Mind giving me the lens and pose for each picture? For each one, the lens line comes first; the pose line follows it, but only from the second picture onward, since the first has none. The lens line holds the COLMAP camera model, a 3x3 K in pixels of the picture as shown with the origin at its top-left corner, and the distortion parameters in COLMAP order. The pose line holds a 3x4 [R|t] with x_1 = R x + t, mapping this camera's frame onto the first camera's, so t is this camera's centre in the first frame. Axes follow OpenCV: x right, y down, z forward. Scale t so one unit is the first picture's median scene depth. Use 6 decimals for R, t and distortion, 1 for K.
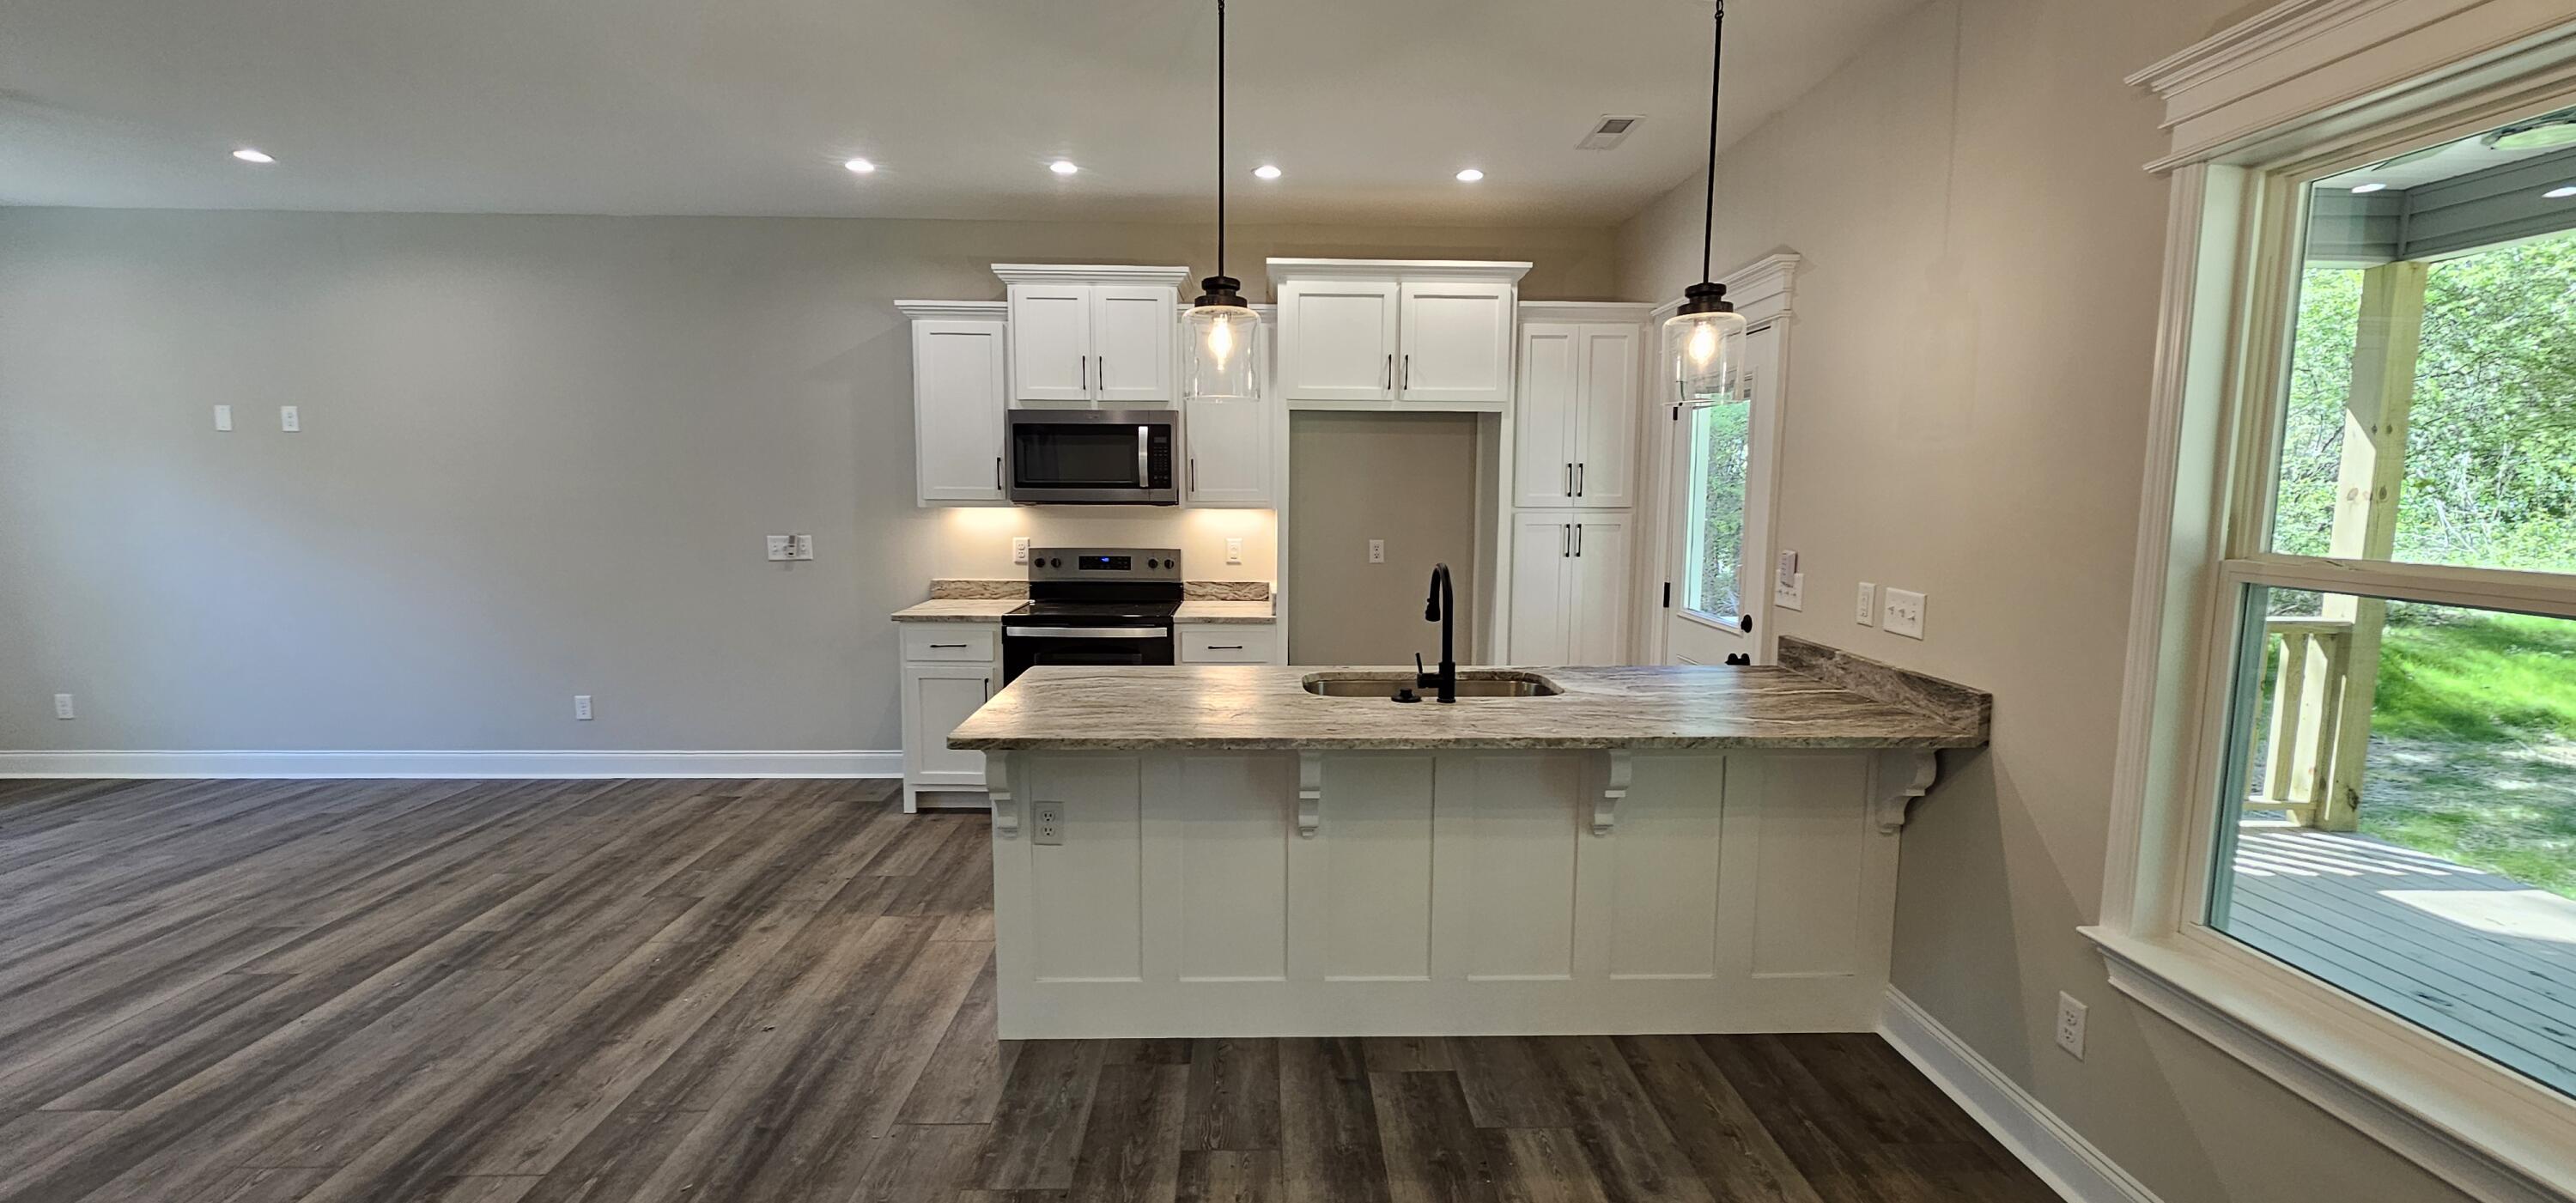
lens RADIAL K [[1053.3, 0, 1279.2], [0, 1053.3, 604.8], [0, 0, 1]] dist [-0.005517, 0.002464]
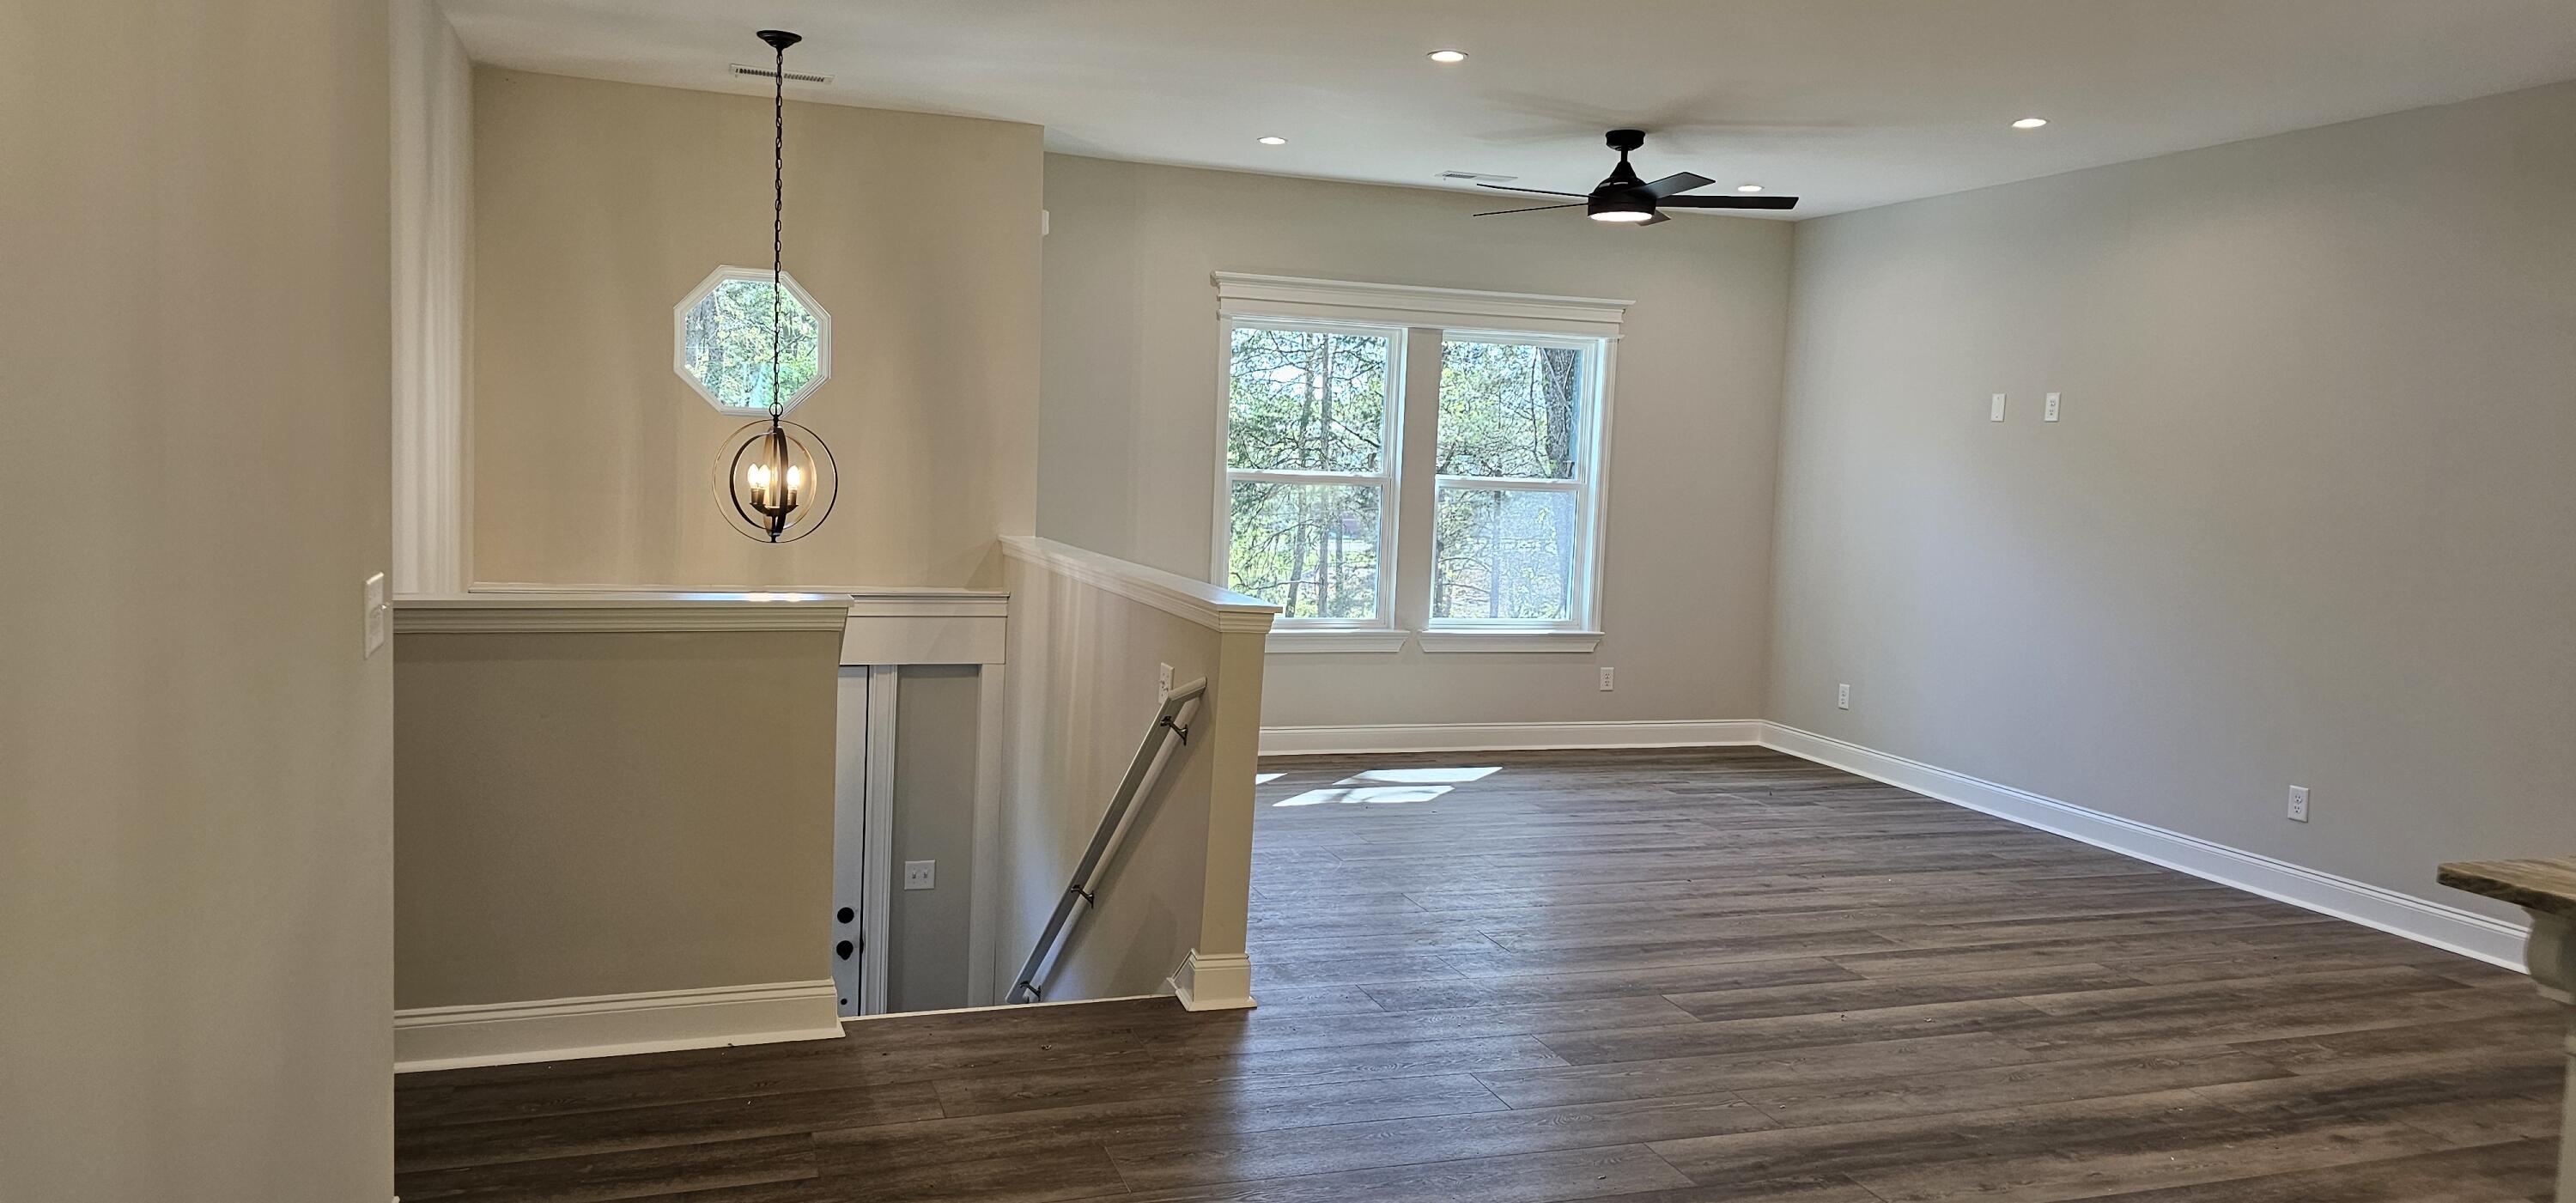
lens RADIAL K [[1717.4, 0, 1304.3], [0, 1717.4, 587.0], [0, 0, 1]] dist [0.055202, -0.048442]
pose [[0.312867, 0.080916, -0.946344, 0.344774], [-0.144054, 0.988881, 0.036928, 0.010069], [0.938809, 0.124771, 0.321045, -0.037602]]
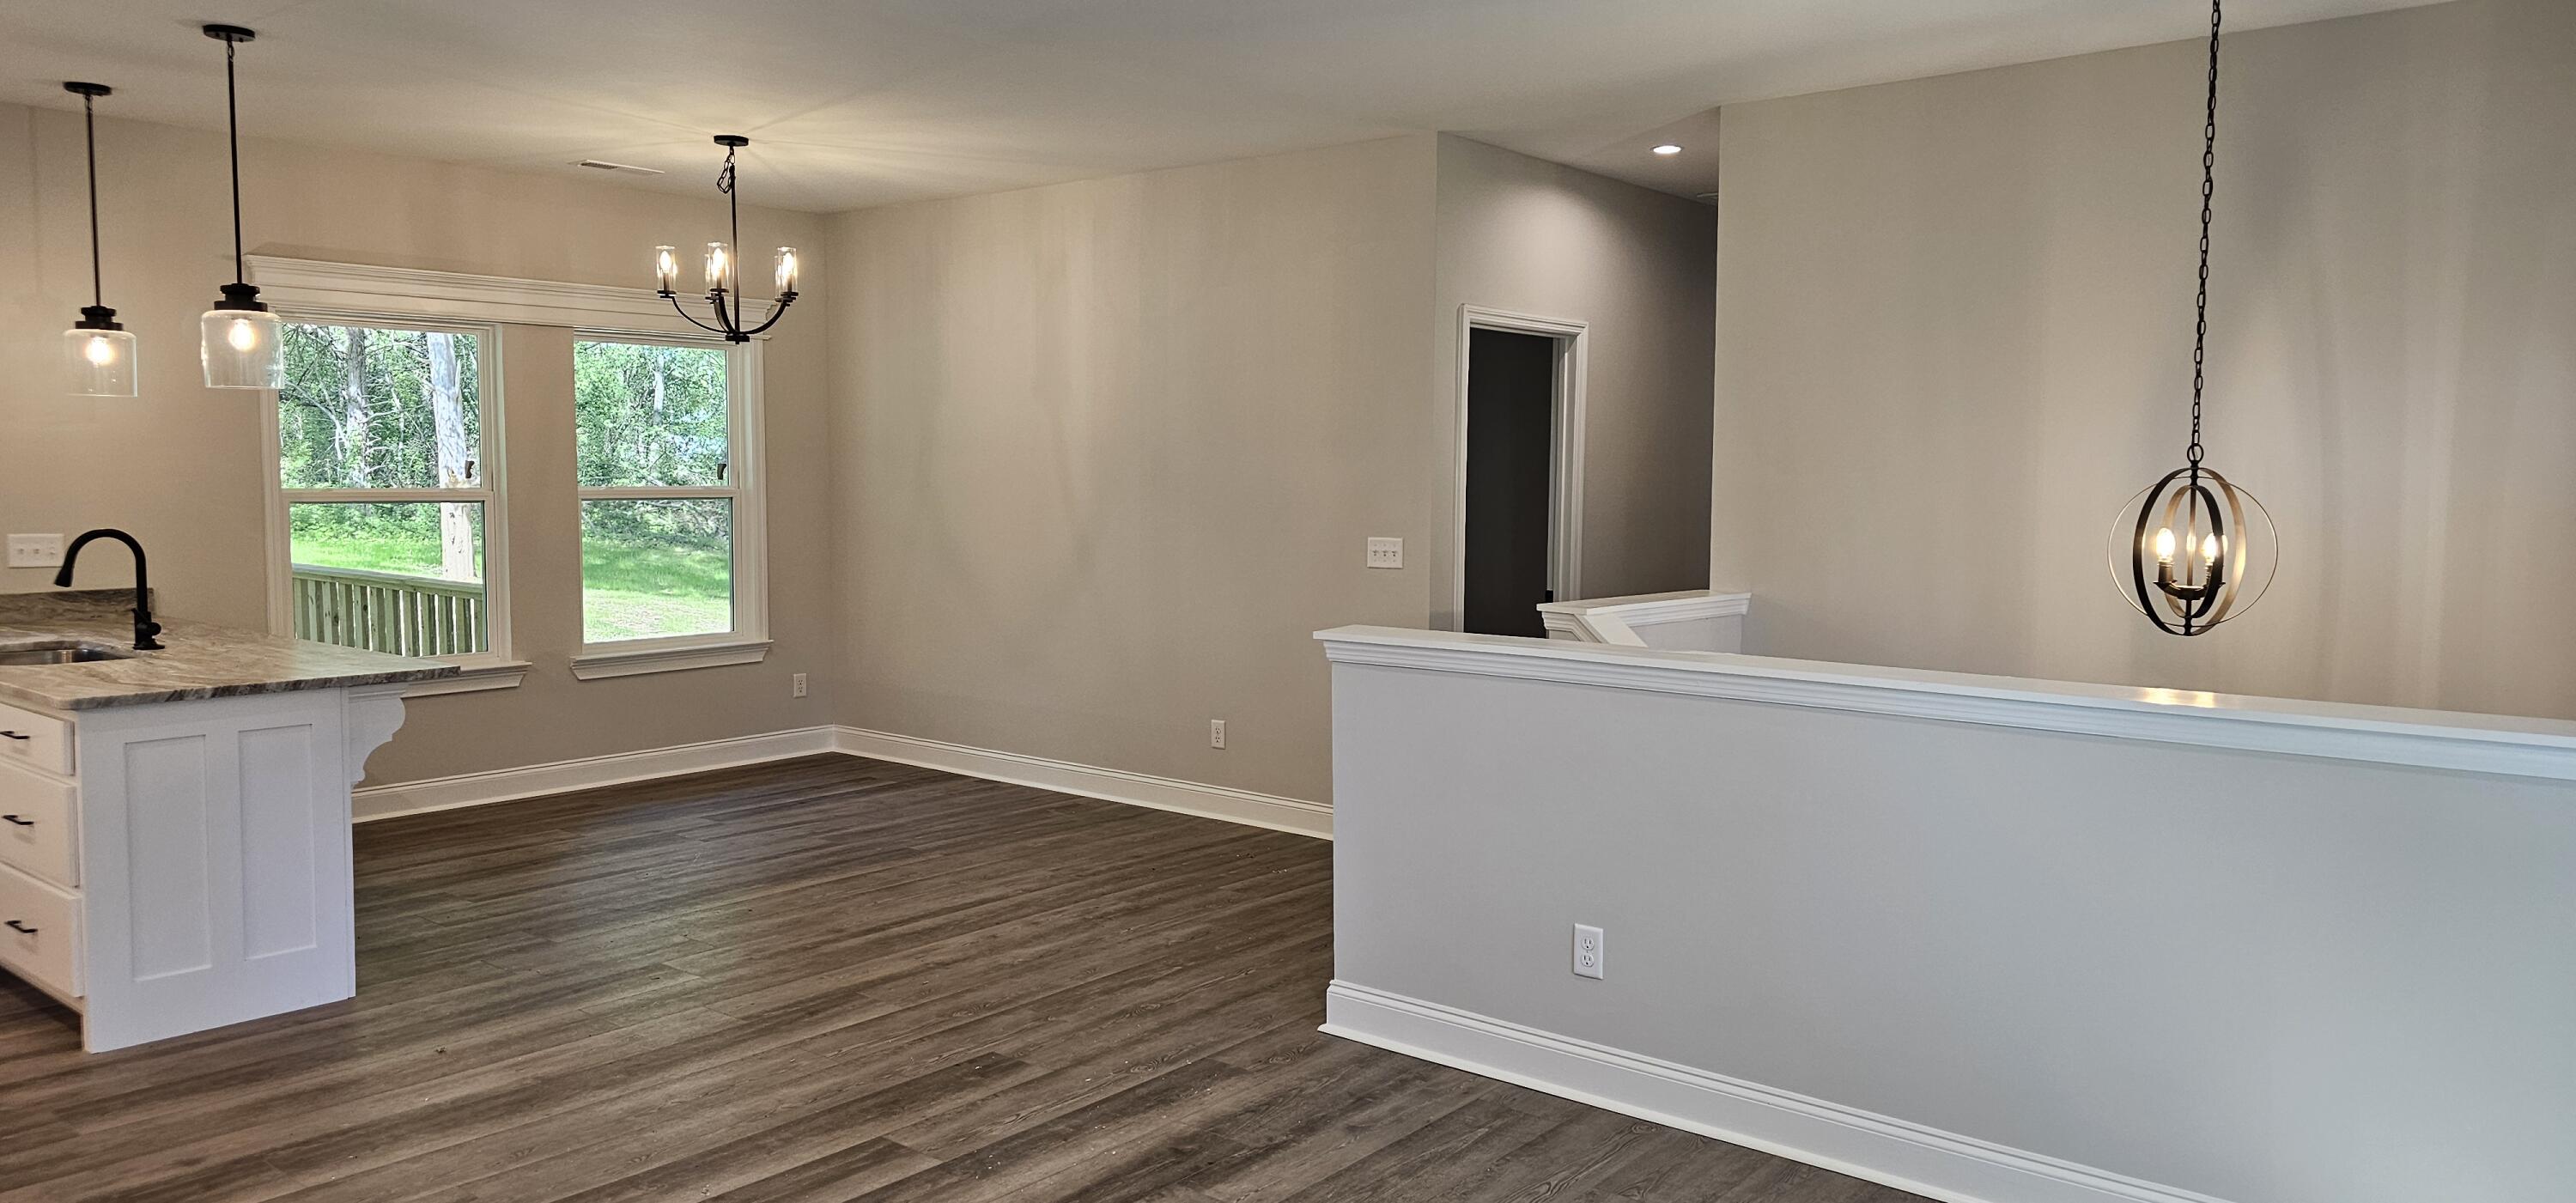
lens RADIAL K [[1717.4, 0, 1287.3], [0, 1717.4, 598.0], [0, 0, 1]] dist [0.055202, -0.048442]
pose [[-0.752571, -0.061555, 0.655628, -1.677072], [0.062825, 0.984369, 0.164534, -0.161588], [-0.655507, 0.165013, -0.736940, 1.300362]]
